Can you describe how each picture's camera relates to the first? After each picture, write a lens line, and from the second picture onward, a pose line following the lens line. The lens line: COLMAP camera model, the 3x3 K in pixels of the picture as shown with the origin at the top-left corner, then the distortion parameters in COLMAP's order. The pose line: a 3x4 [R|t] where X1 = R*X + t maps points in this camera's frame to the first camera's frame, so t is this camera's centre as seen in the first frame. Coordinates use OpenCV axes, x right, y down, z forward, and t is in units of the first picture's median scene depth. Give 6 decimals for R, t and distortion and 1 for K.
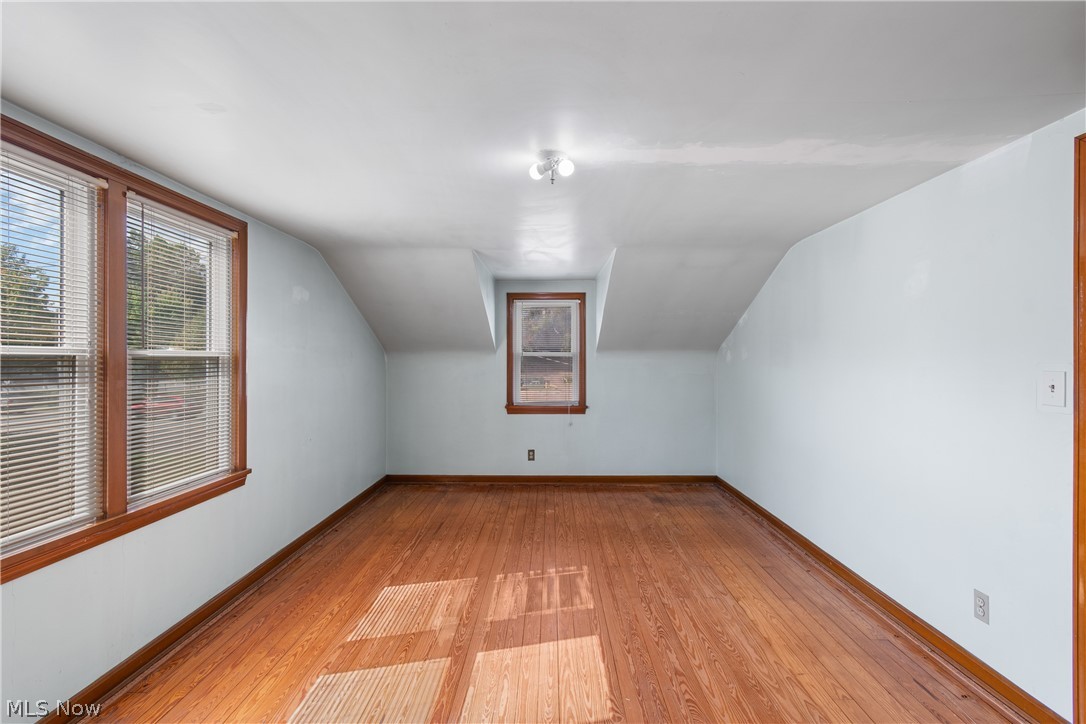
lens RADIAL K [[484.6, 0, 533.5], [0, 484.6, 362.0], [0, 0, 1]] dist [-0.001253, -0.000449]
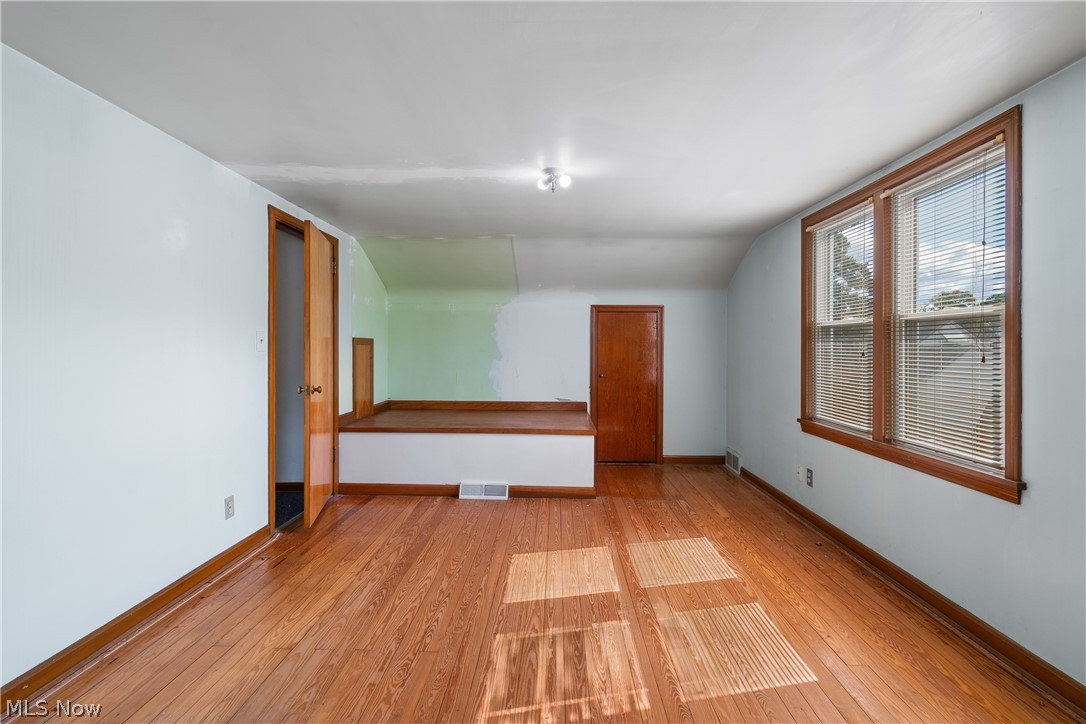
lens RADIAL K [[484.6, 0, 536.7], [0, 484.6, 350.7], [0, 0, 1]] dist [-0.001253, -0.000449]
pose [[-0.999977, -0.003848, 0.005570, 0.052973], [-0.003786, 0.999930, 0.011248, 0.039665], [-0.005612, 0.011227, -0.999921, 1.650133]]
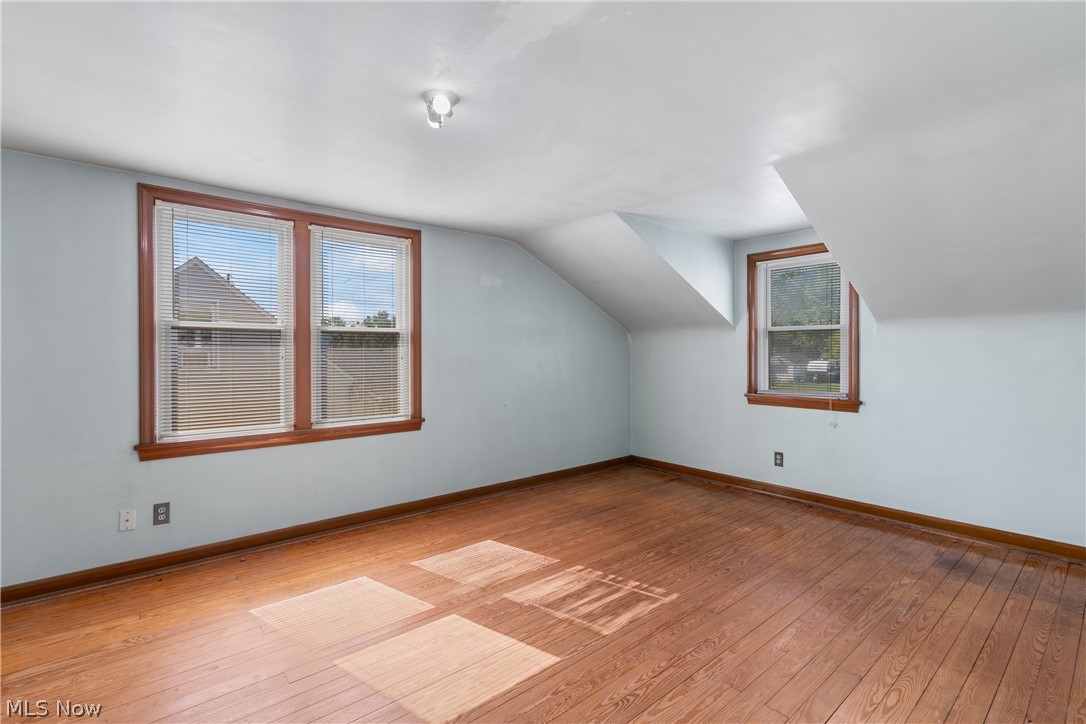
lens RADIAL K [[484.6, 0, 541.7], [0, 484.6, 352.5], [0, 0, 1]] dist [-0.001253, -0.000449]
pose [[0.659660, 0.000732, -0.751563, 0.606248], [-0.003255, 0.999993, -0.001883, 0.044459], [0.751557, 0.003689, 0.659658, 0.373643]]
